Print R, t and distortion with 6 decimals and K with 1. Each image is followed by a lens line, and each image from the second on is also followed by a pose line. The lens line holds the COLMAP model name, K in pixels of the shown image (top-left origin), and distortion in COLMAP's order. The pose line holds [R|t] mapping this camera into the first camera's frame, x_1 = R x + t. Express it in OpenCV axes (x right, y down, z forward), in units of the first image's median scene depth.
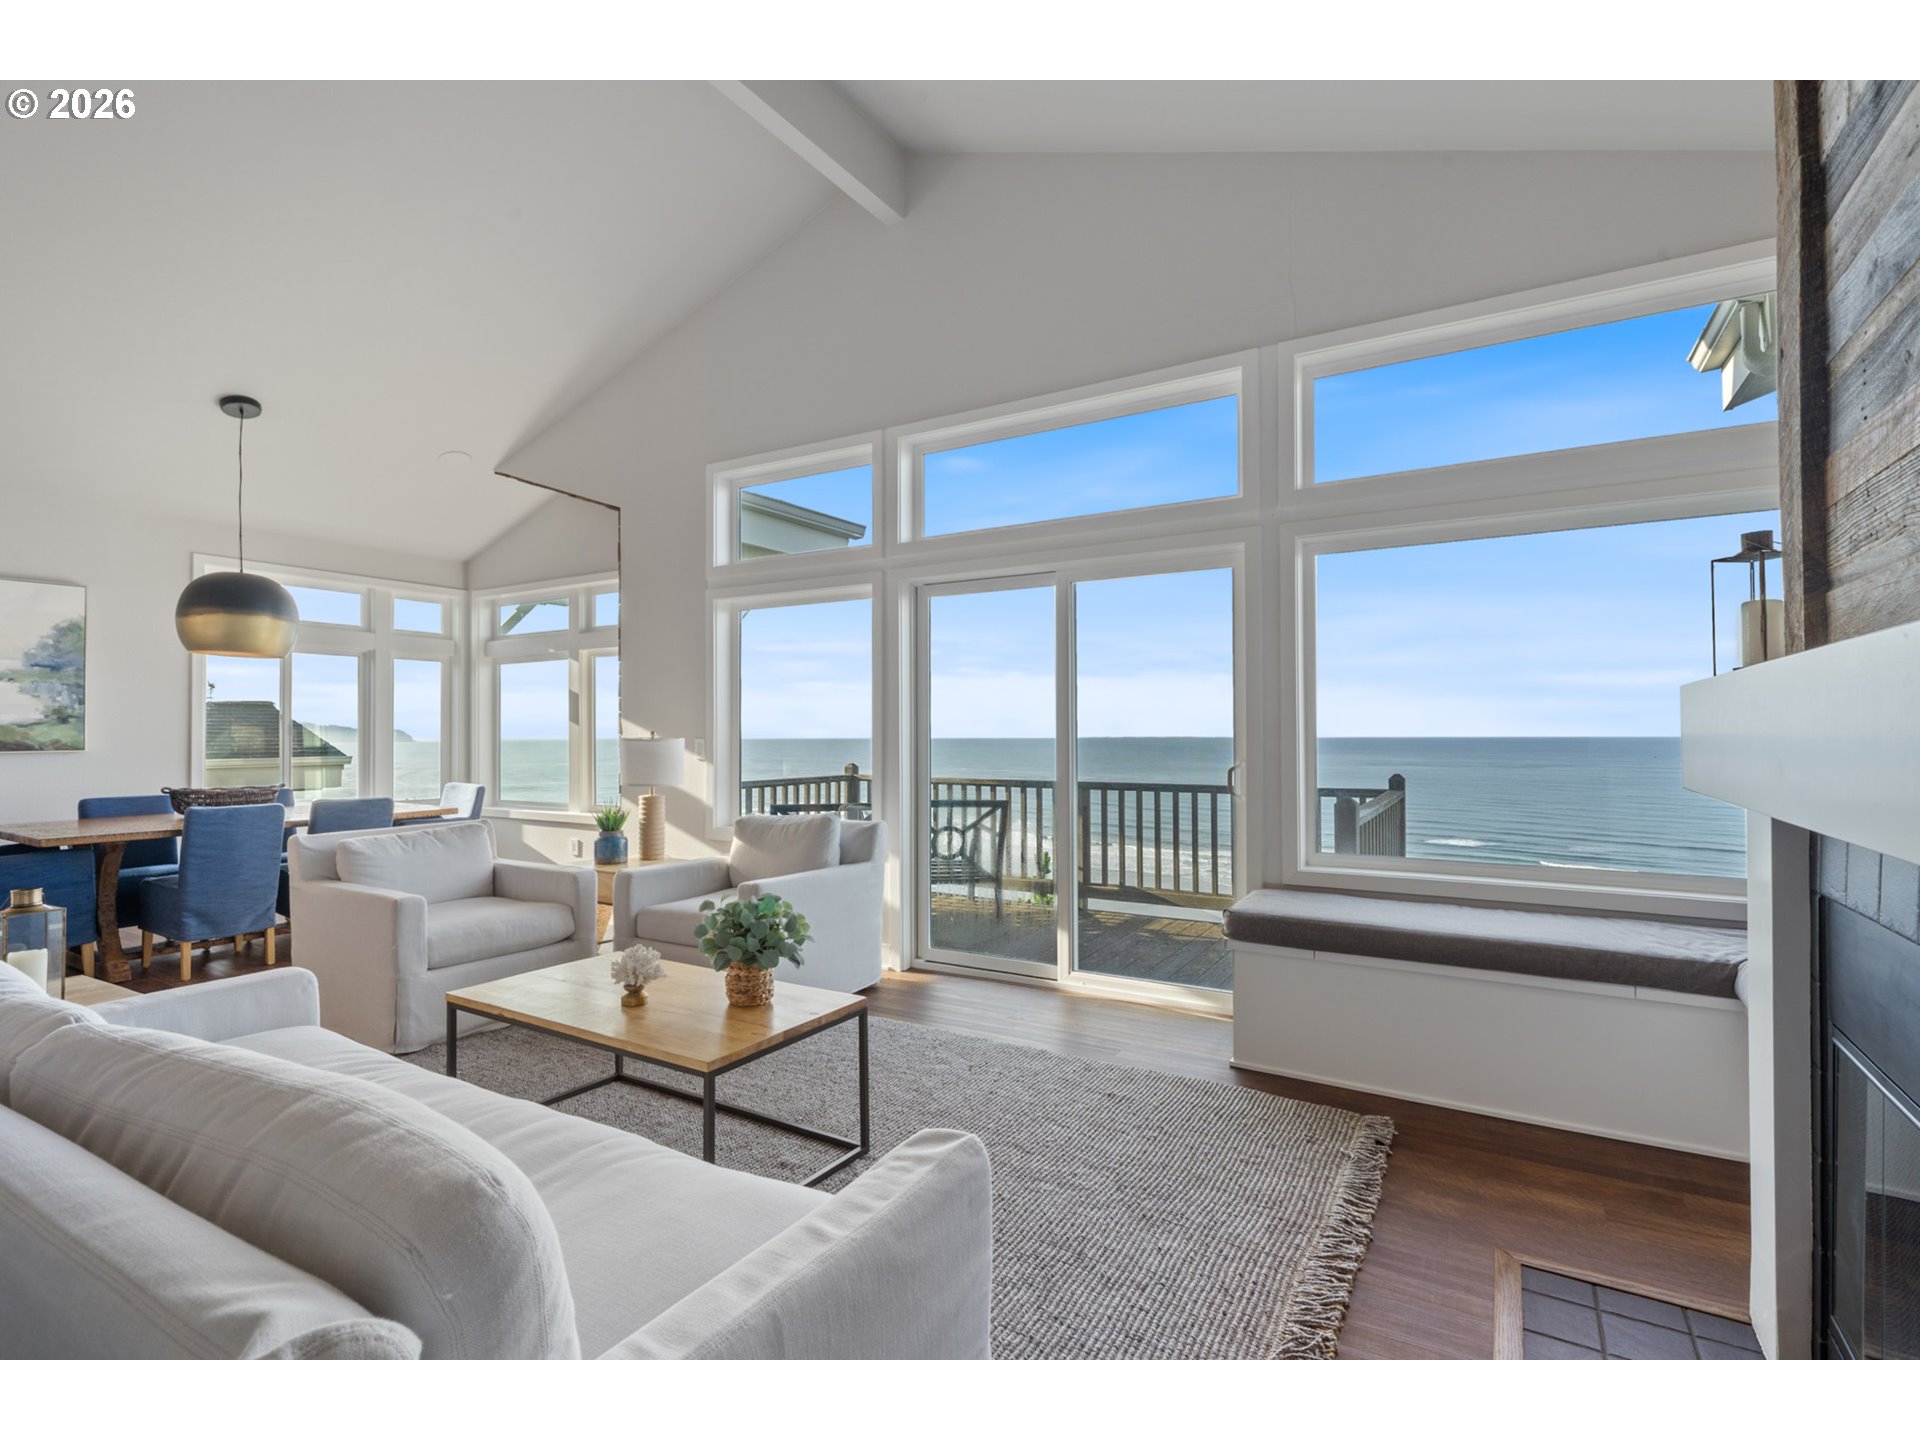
lens RADIAL K [[894.2, 0, 961.1], [0, 894.2, 712.3], [0, 0, 1]] dist [-0.007957, -0.000486]
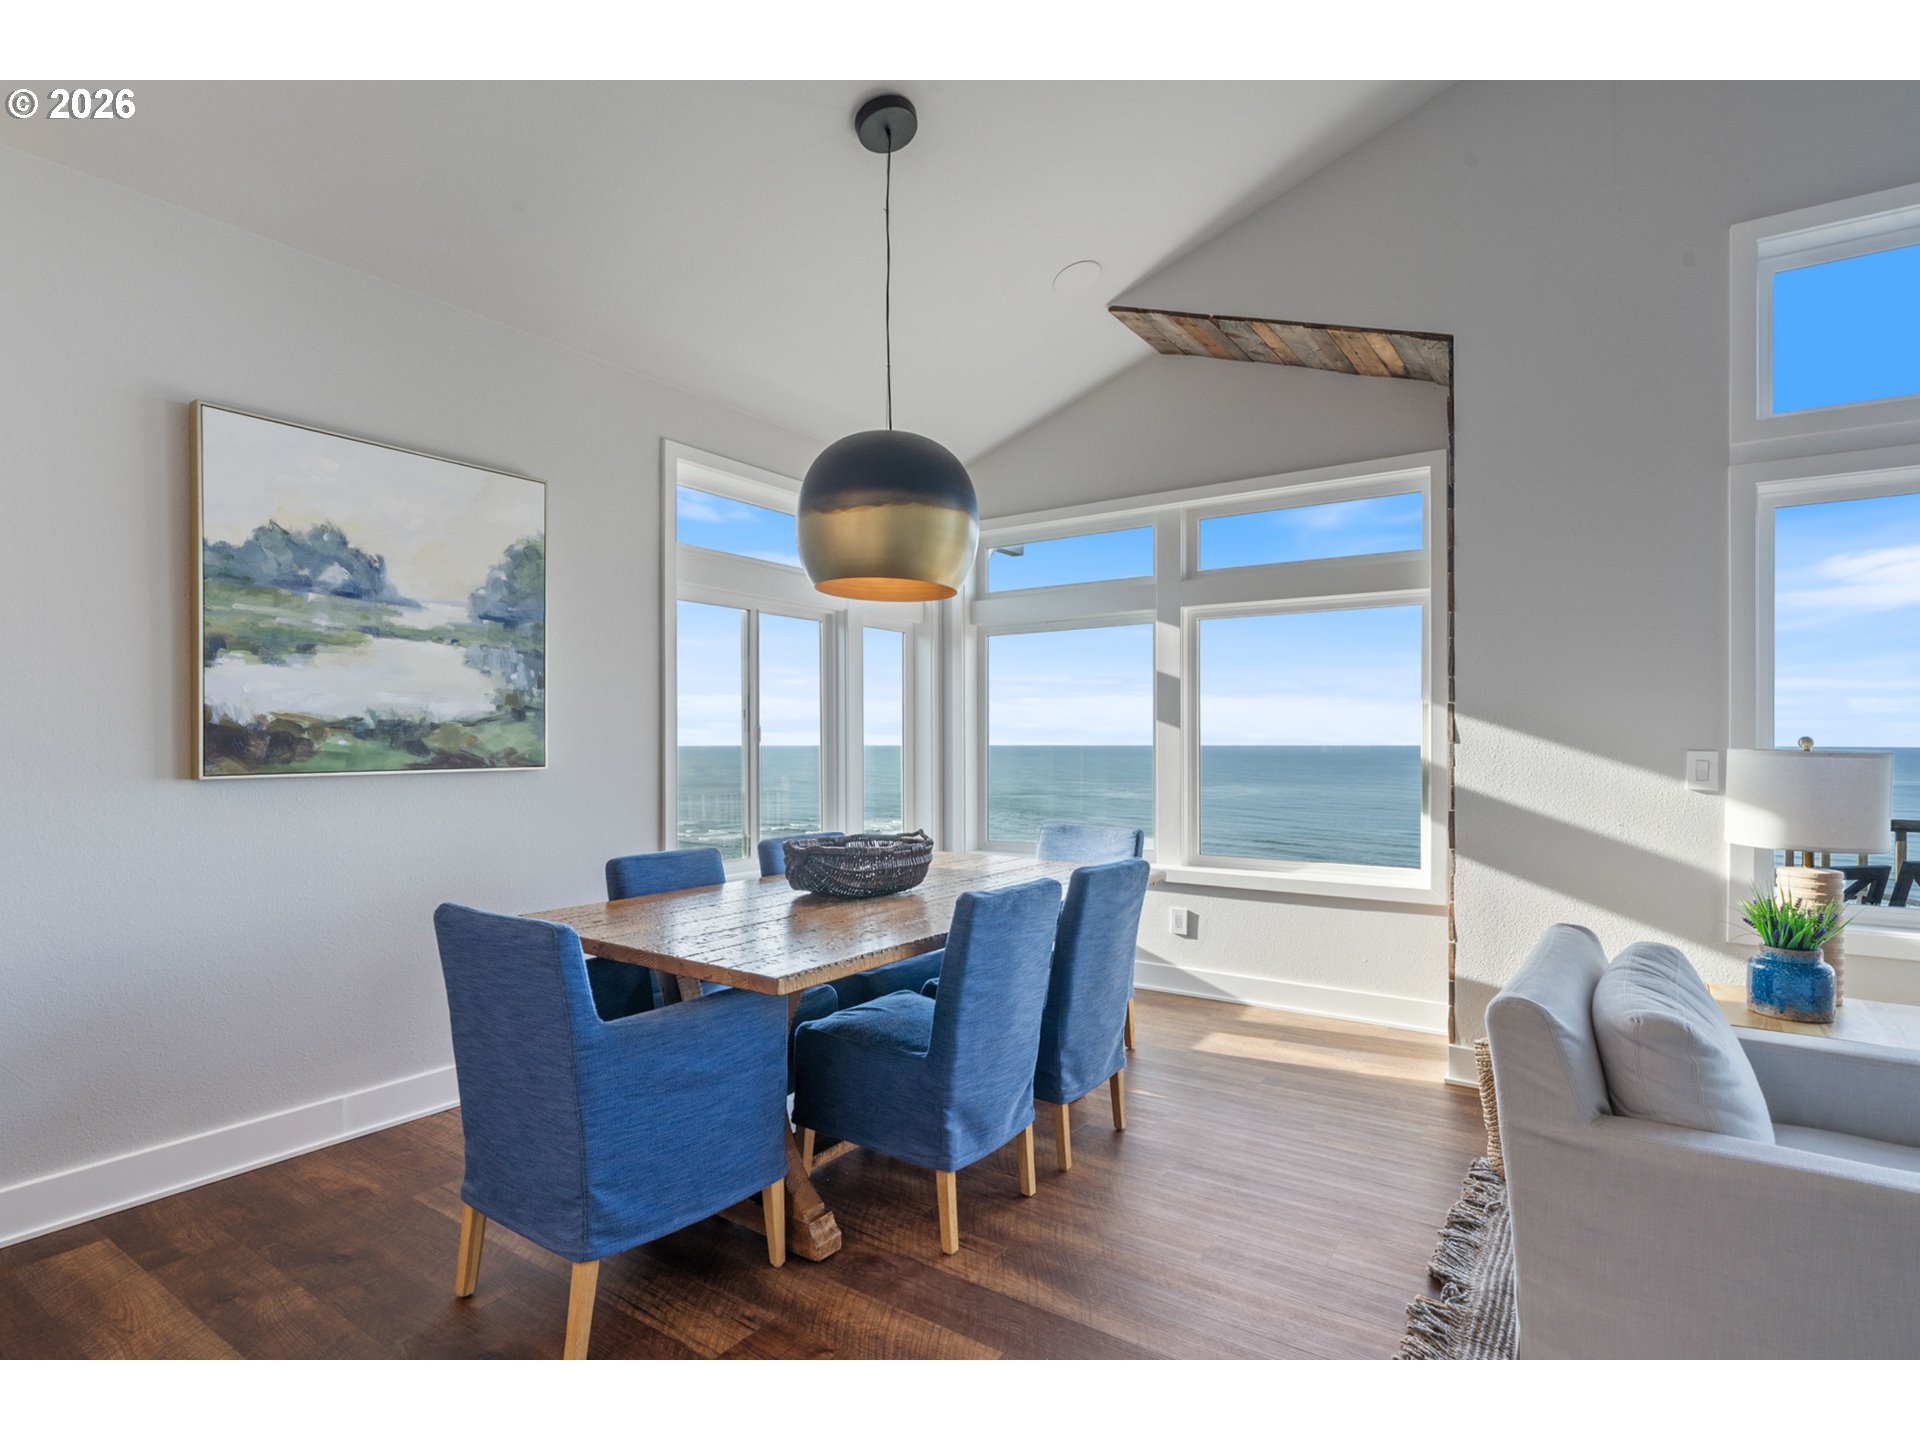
lens RADIAL K [[946.3, 0, 934.0], [0, 946.3, 728.4], [0, 0, 1]] dist [-0.002025, -0.000027]
pose [[0.997202, 0.001875, -0.074724, -0.701657], [-0.001265, 0.999966, 0.008209, 0.012594], [0.074737, -0.008092, 0.997170, 0.411508]]
